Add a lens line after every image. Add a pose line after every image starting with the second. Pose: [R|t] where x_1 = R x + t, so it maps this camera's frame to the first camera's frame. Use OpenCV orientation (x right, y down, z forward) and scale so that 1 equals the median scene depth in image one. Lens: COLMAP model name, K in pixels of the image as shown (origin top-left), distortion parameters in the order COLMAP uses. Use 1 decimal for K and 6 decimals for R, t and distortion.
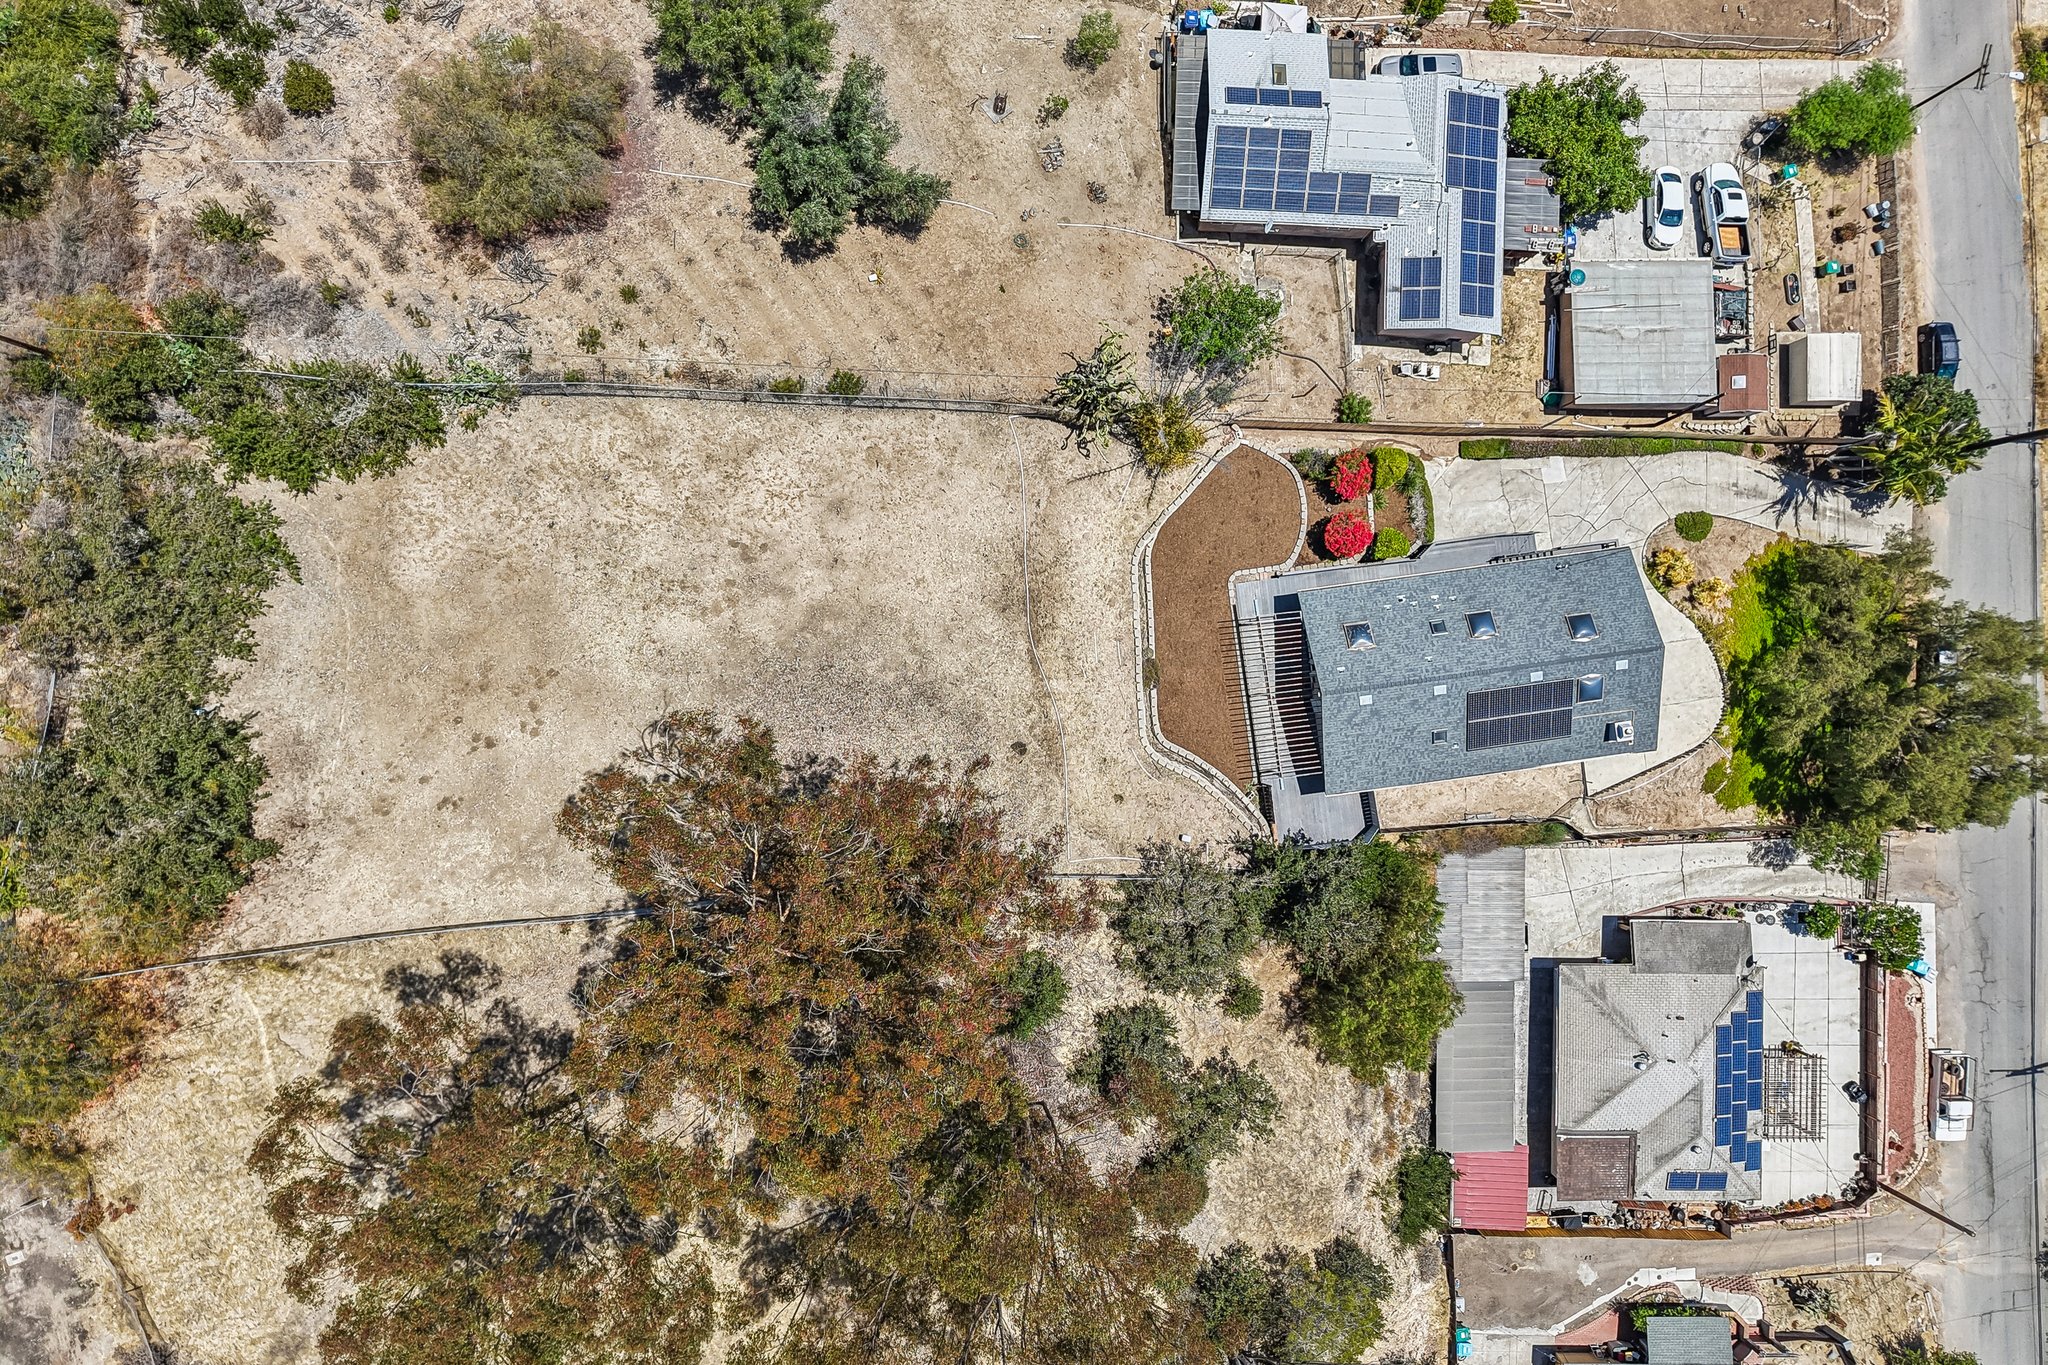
lens RADIAL K [[1383.5, 0, 1016.5], [0, 1383.5, 674.3], [0, 0, 1]] dist [0.029252, -0.036602]
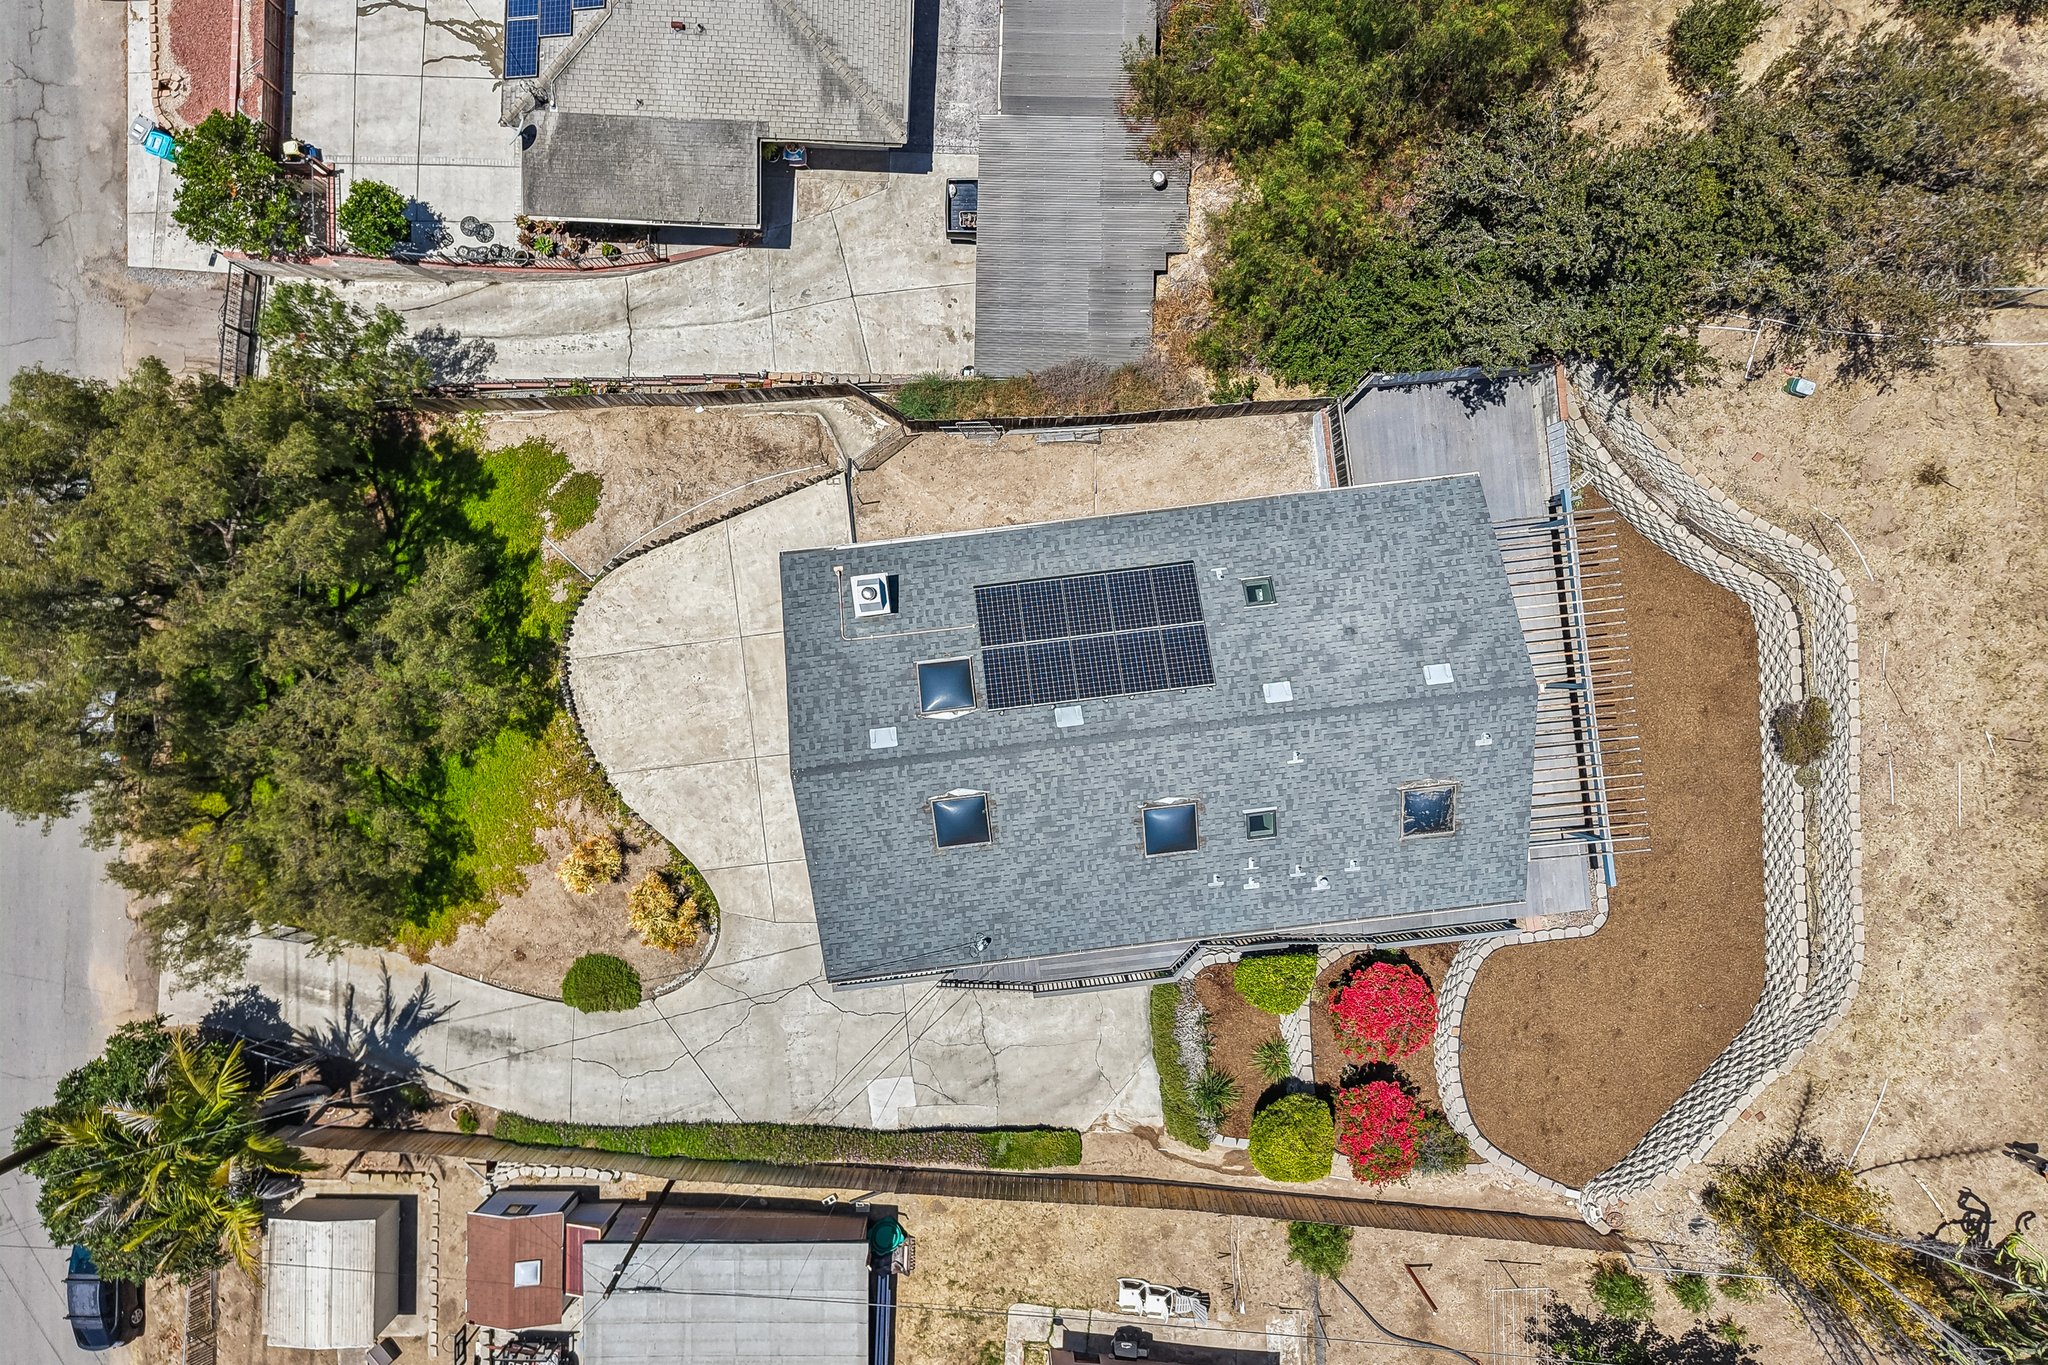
lens RADIAL K [[1383.5, 0, 1016.5], [0, 1383.5, 674.3], [0, 0, 1]] dist [0.029252, -0.036602]
pose [[-0.998297, -0.022650, -0.053764, 0.364891], [0.022579, -0.999743, 0.001937, 0.012592], [-0.053794, 0.000719, 0.998552, 0.472937]]
